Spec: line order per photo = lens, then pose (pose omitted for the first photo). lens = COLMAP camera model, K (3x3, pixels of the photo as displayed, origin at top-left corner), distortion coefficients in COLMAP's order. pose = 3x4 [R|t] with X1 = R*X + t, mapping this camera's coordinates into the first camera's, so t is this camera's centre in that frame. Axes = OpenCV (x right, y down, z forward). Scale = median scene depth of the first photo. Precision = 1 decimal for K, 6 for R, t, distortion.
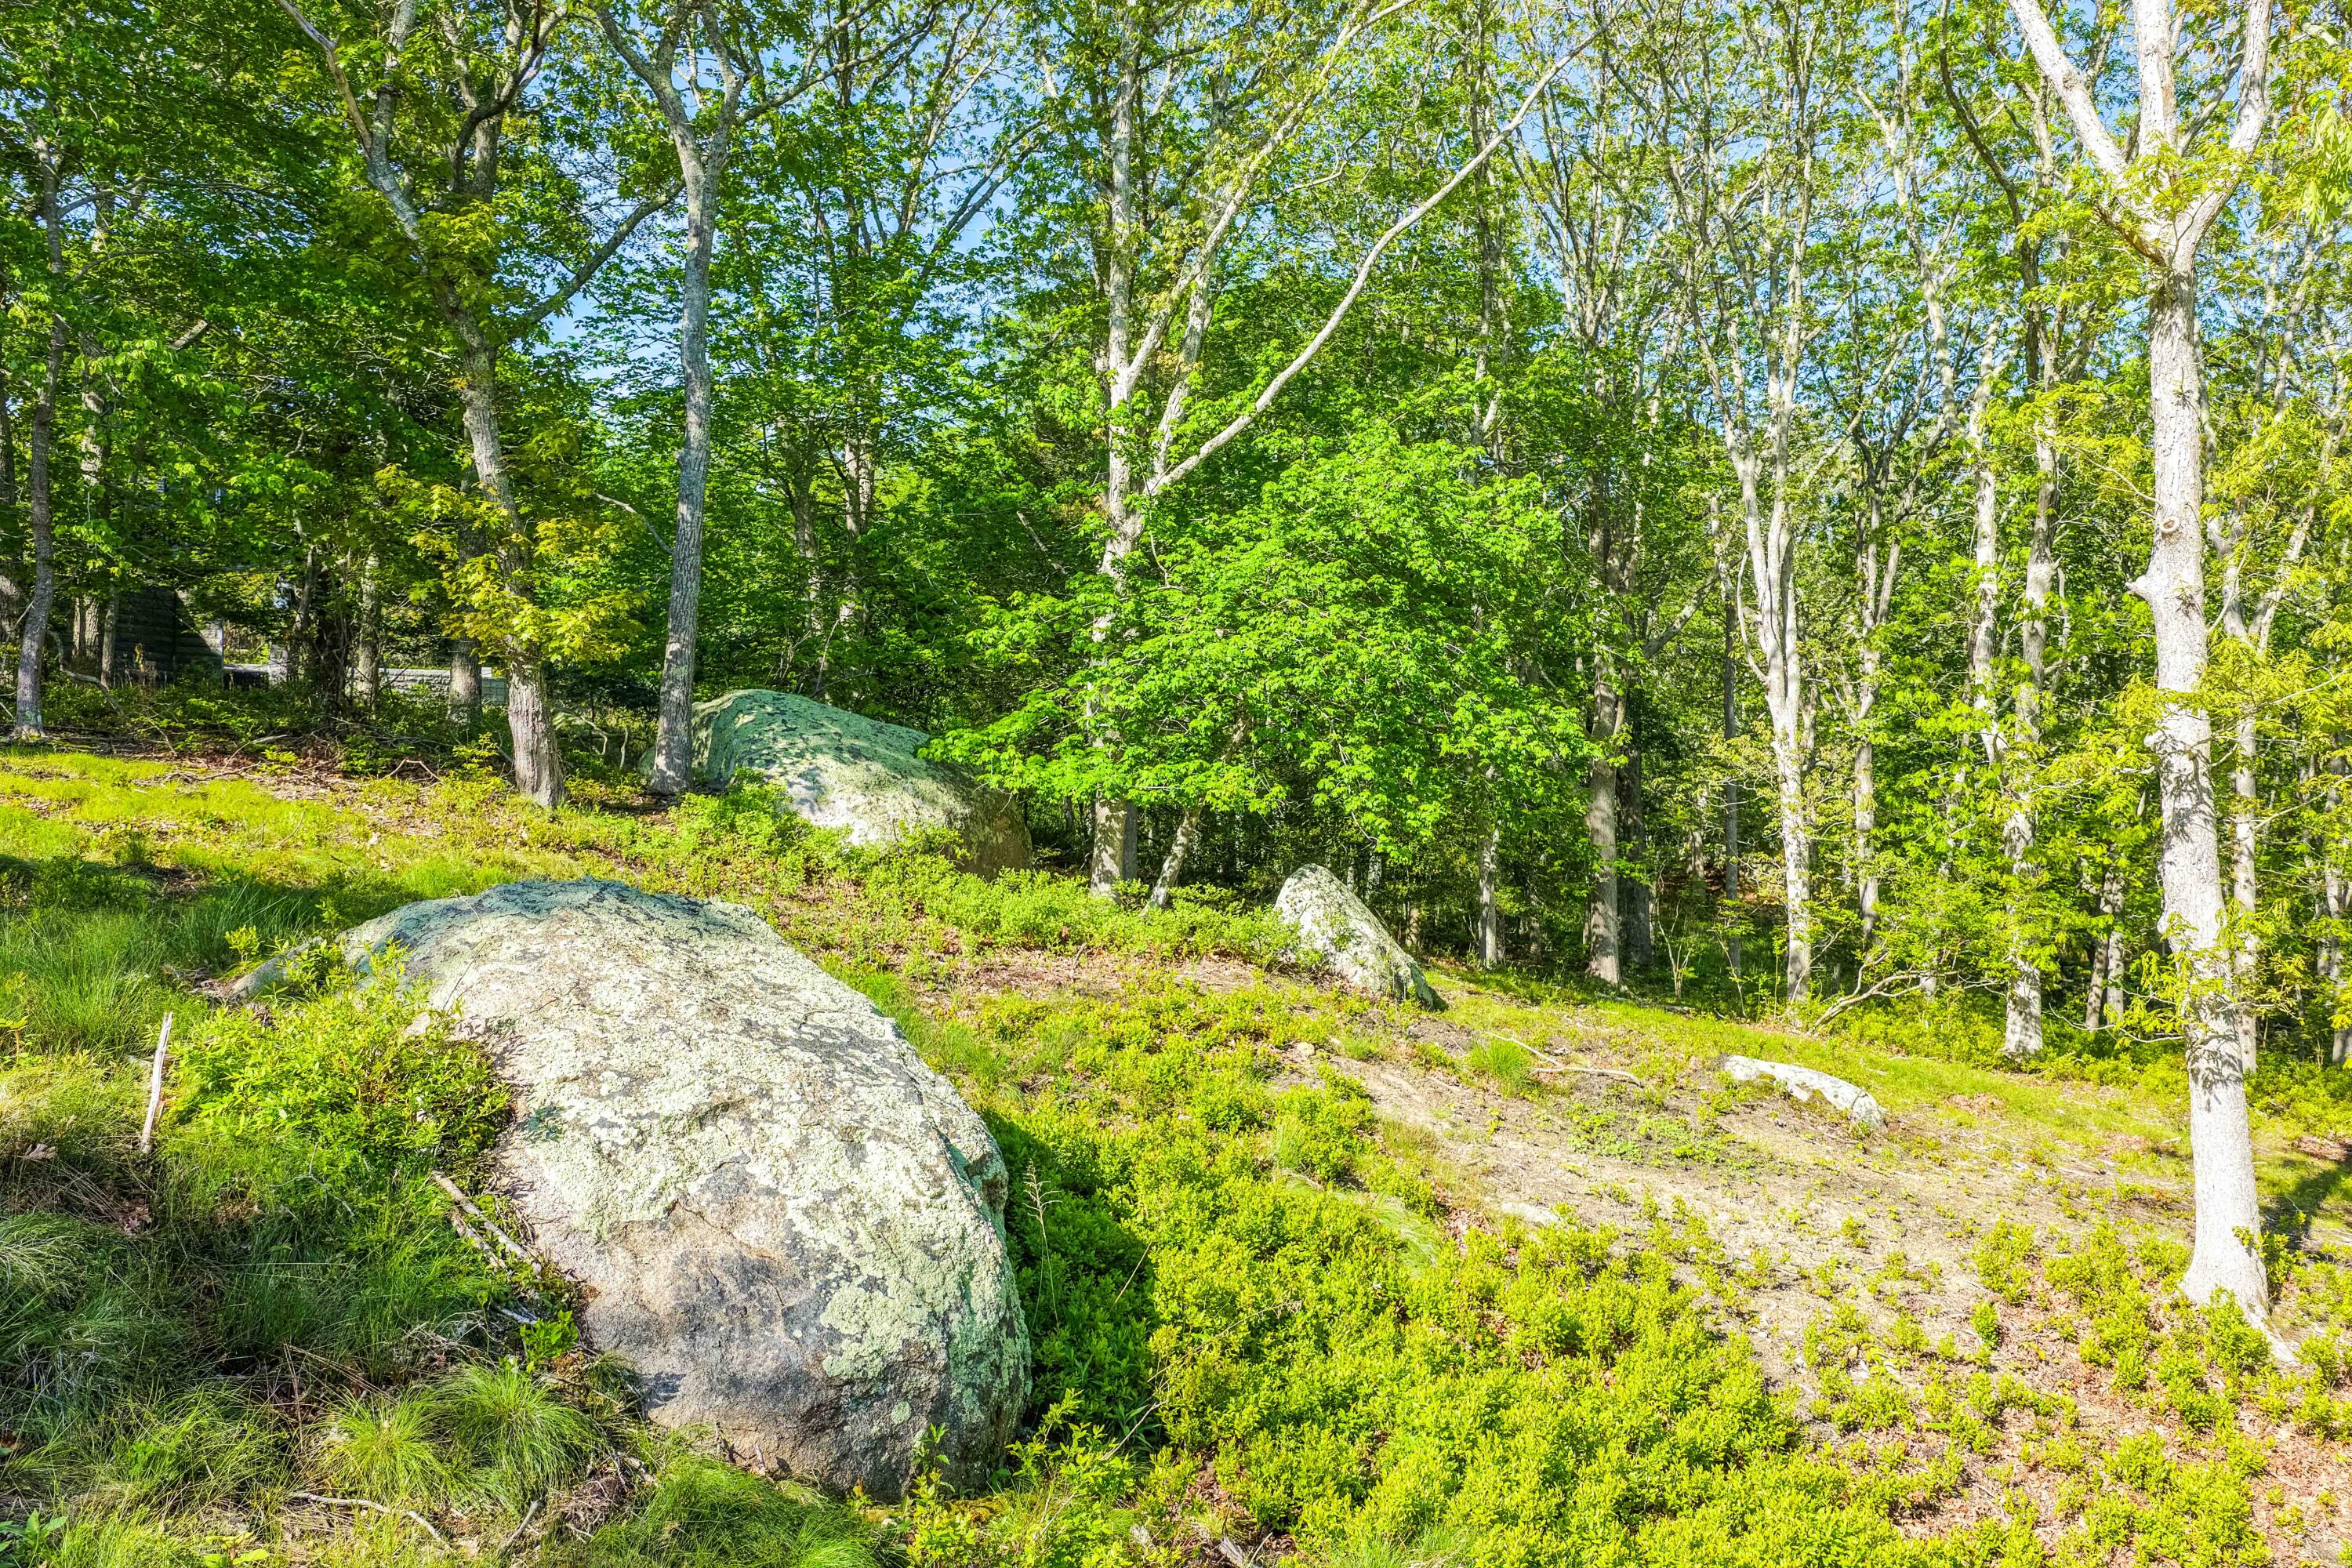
lens RADIAL K [[1923.9, 0, 1168.0], [0, 1923.9, 785.8], [0, 0, 1]] dist [-0.005948, 0.009894]
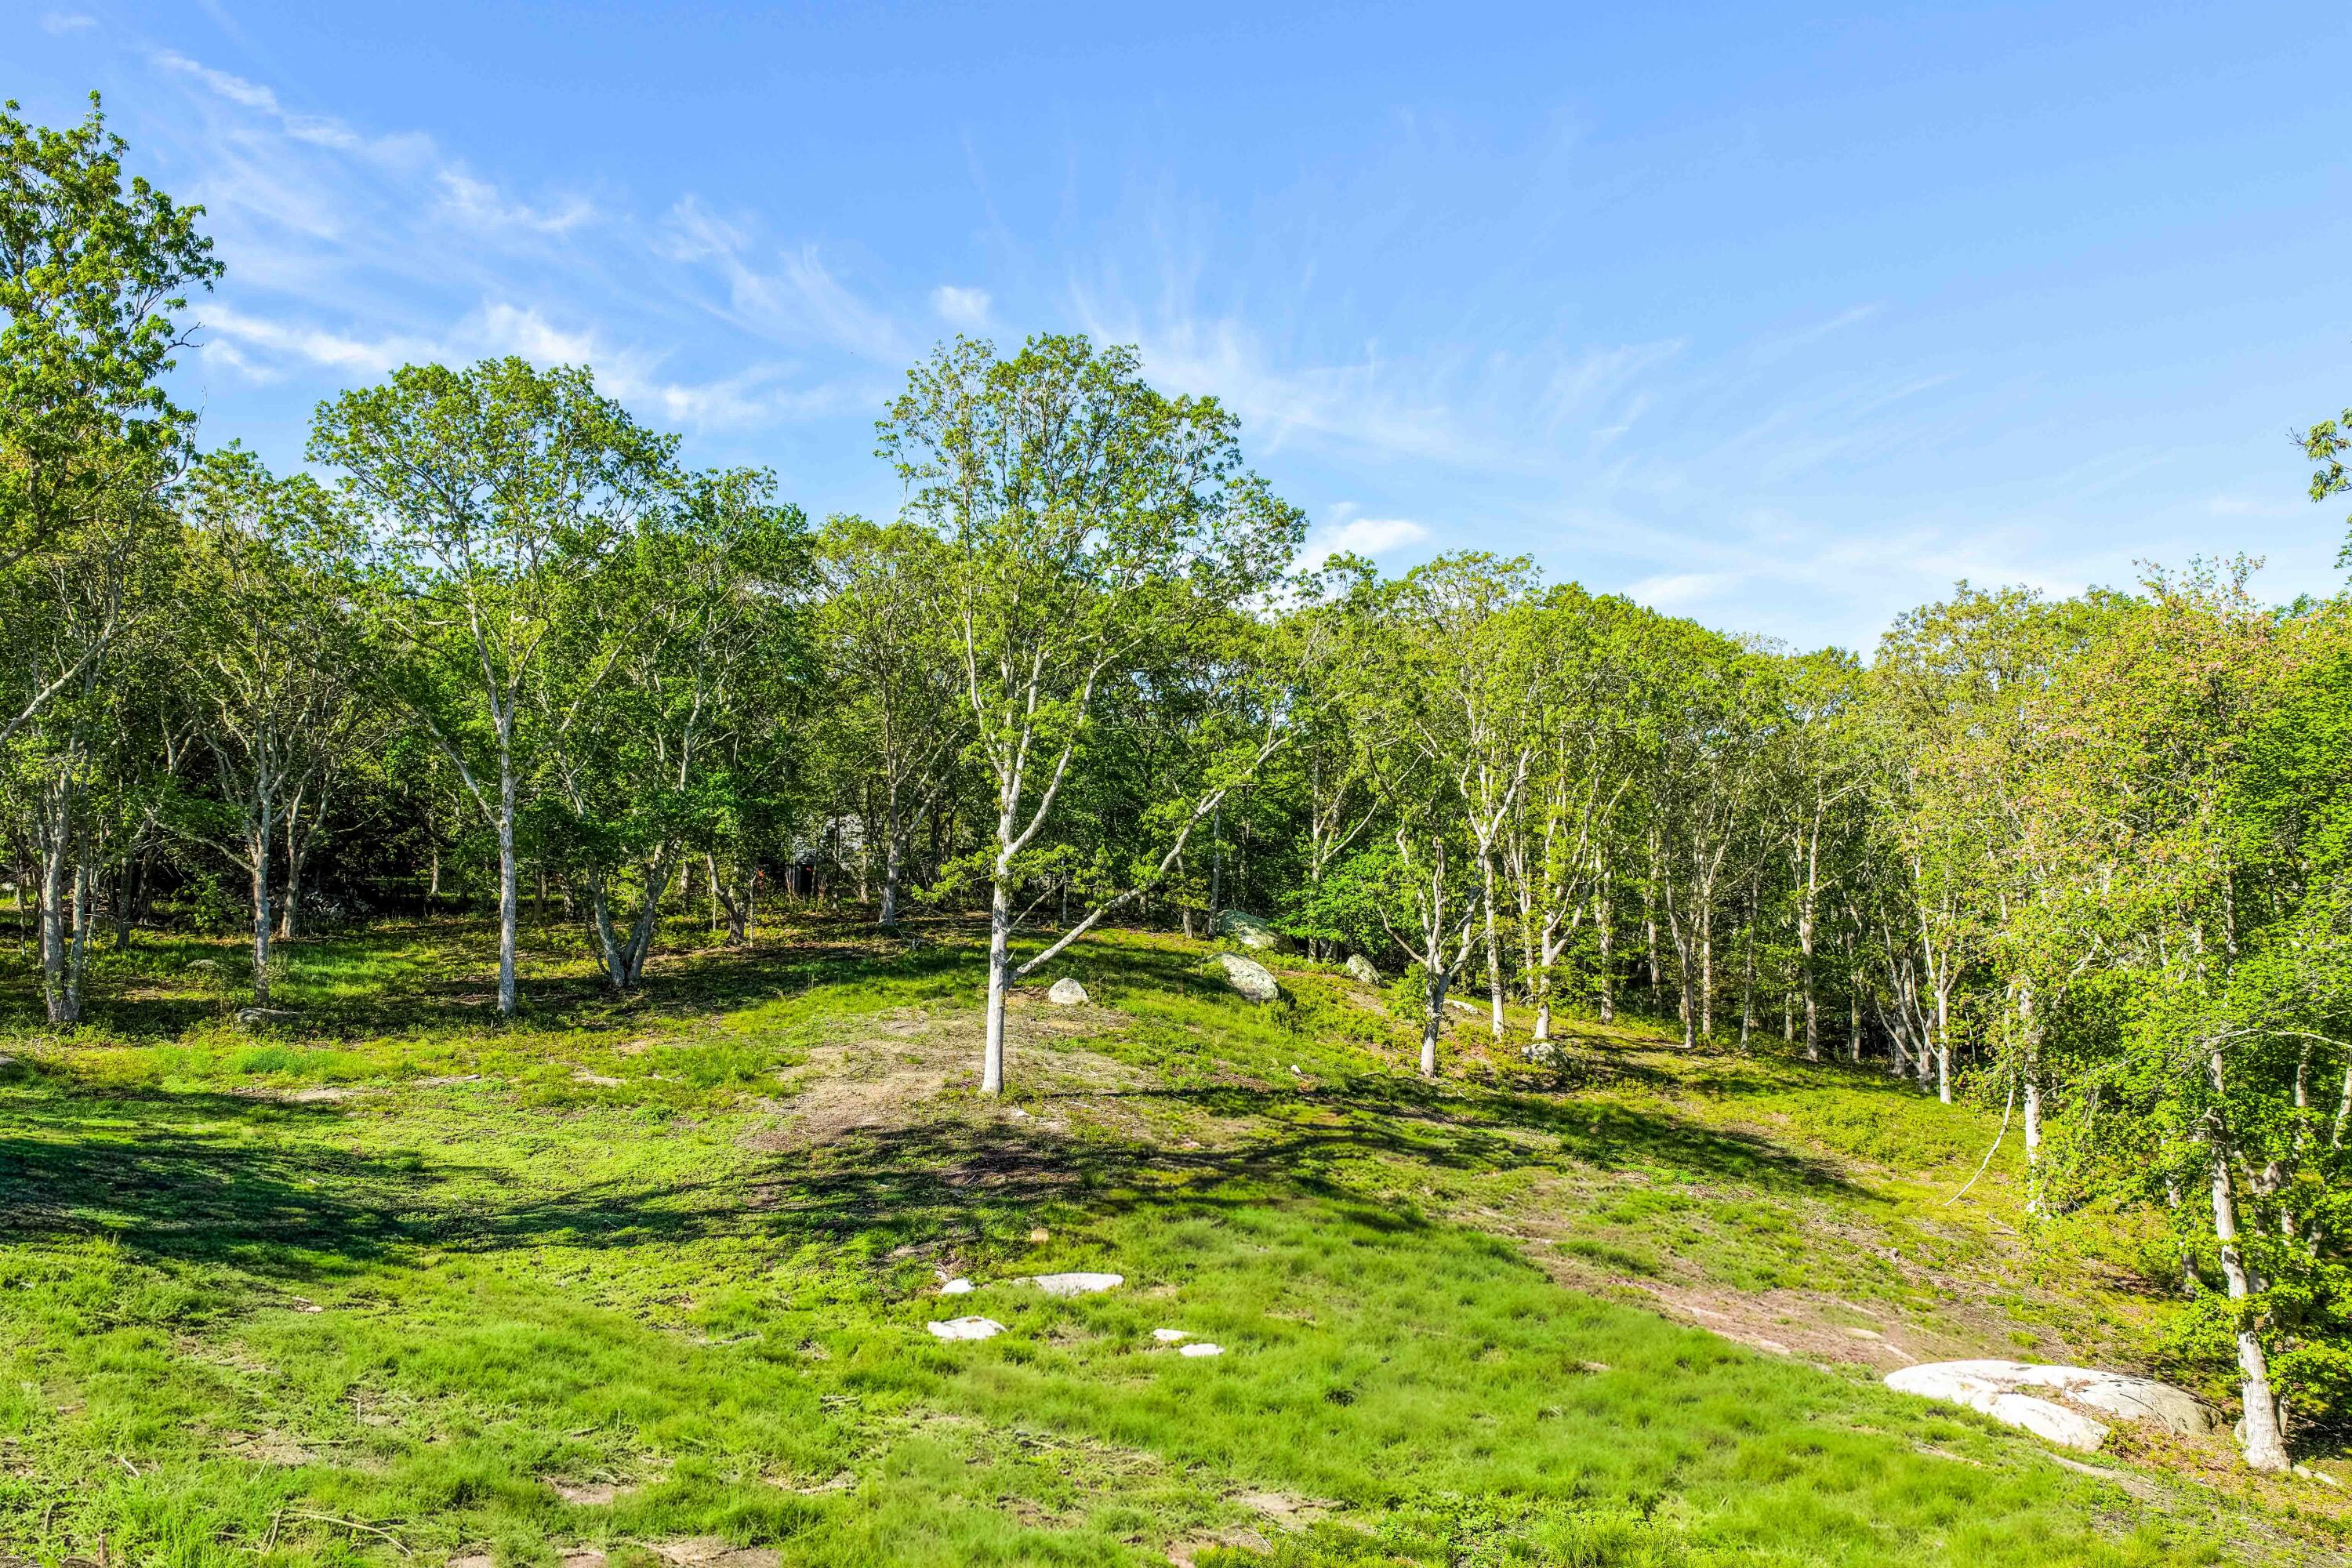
lens RADIAL K [[1923.9, 0, 1168.0], [0, 1923.9, 785.8], [0, 0, 1]] dist [-0.005948, 0.009894]
pose [[0.987726, 0.003016, -0.156166, 0.314047], [-0.011245, 0.998592, -0.051833, -0.101640], [0.155789, 0.052953, 0.986370, -3.186981]]
